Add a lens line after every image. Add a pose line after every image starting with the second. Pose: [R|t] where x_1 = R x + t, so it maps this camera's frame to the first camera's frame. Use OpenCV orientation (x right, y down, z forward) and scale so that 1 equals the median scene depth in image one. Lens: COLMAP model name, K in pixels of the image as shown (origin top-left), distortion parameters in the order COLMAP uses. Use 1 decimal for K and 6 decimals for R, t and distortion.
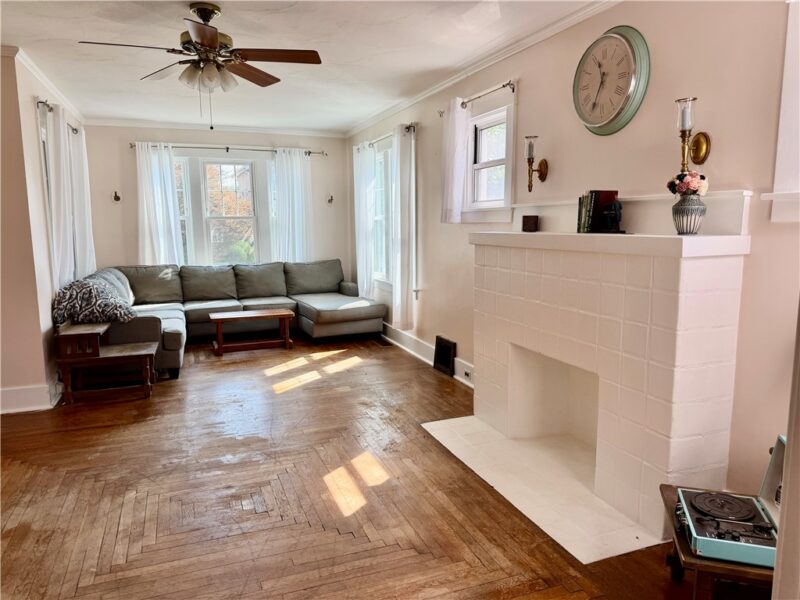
lens RADIAL K [[556.7, 0, 400.0], [0, 556.7, 300.0], [0, 0, 1]] dist [0.163750, -0.286068]
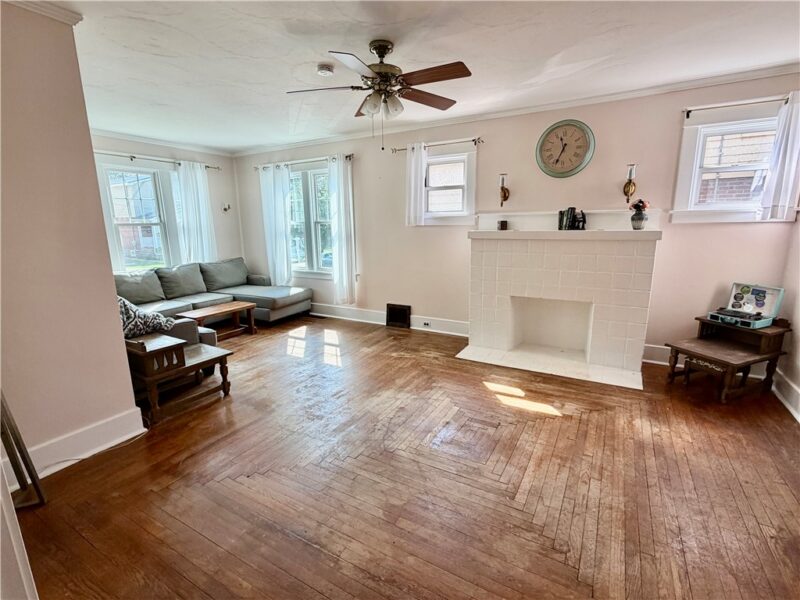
lens RADIAL K [[374.6, 0, 400.0], [0, 374.6, 300.0], [0, 0, 1]] dist [0.000406, 0.000061]
pose [[0.777796, -0.129761, 0.614977, -0.701285], [0.095800, 0.991499, 0.088044, -0.039979], [-0.621173, -0.009565, 0.783615, 0.289331]]
